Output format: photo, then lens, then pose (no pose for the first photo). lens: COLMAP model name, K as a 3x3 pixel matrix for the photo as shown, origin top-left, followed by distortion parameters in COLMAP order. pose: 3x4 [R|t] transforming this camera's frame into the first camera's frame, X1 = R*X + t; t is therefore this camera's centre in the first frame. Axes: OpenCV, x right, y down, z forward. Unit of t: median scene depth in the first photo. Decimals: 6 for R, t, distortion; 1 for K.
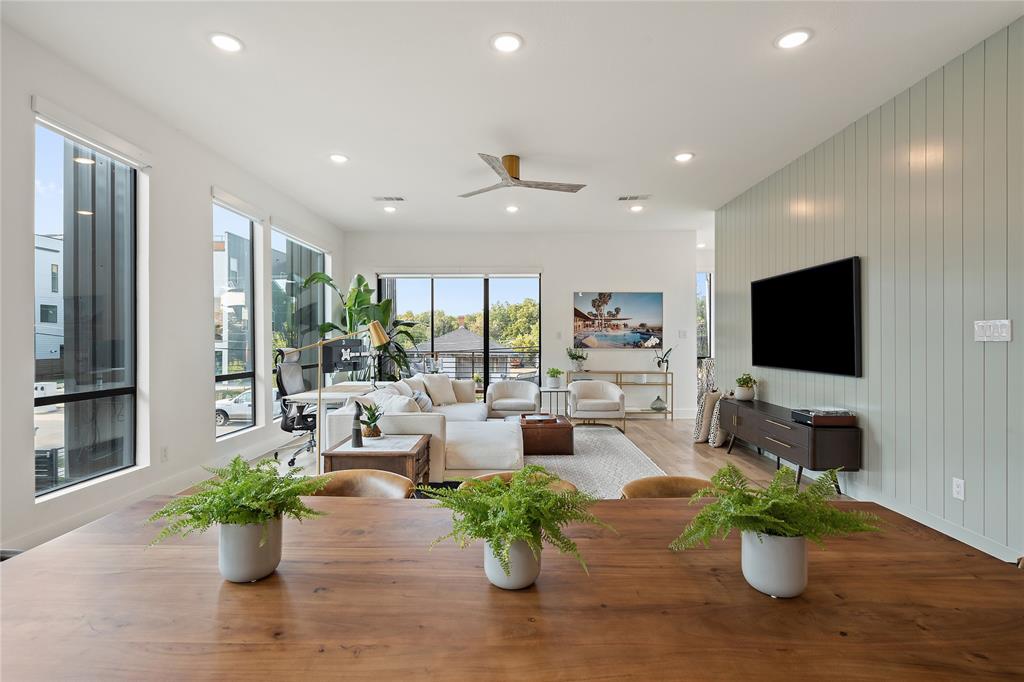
lens RADIAL K [[488.0, 0, 507.4], [0, 488.0, 341.1], [0, 0, 1]] dist [0.000806, 0.001409]
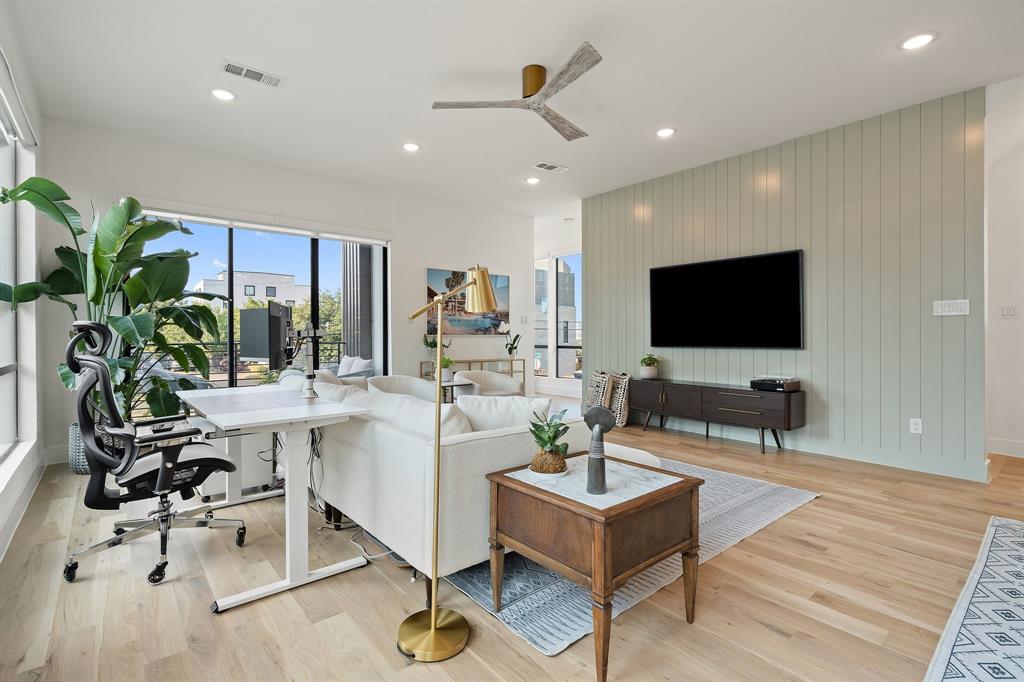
lens RADIAL K [[488.0, 0, 508.3], [0, 488.0, 338.6], [0, 0, 1]] dist [0.000806, 0.001409]
pose [[0.757932, -0.005419, 0.652311, -0.311755], [0.005040, 0.999984, 0.002450, 0.020422], [-0.652314, 0.001431, 0.757948, 0.276996]]
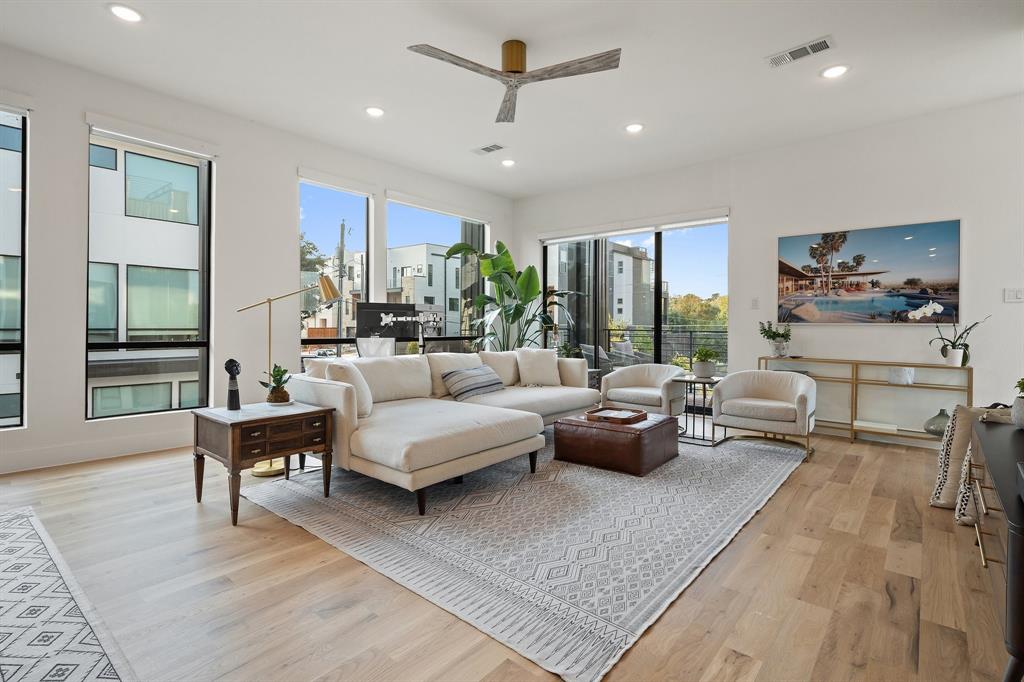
lens RADIAL K [[488.0, 0, 508.7], [0, 488.0, 331.2], [0, 0, 1]] dist [0.000806, 0.001409]
pose [[0.768341, 0.014608, -0.639874, 0.284362], [-0.010800, 0.999893, 0.009859, 0.024461], [0.639949, -0.000664, 0.768417, 0.265347]]
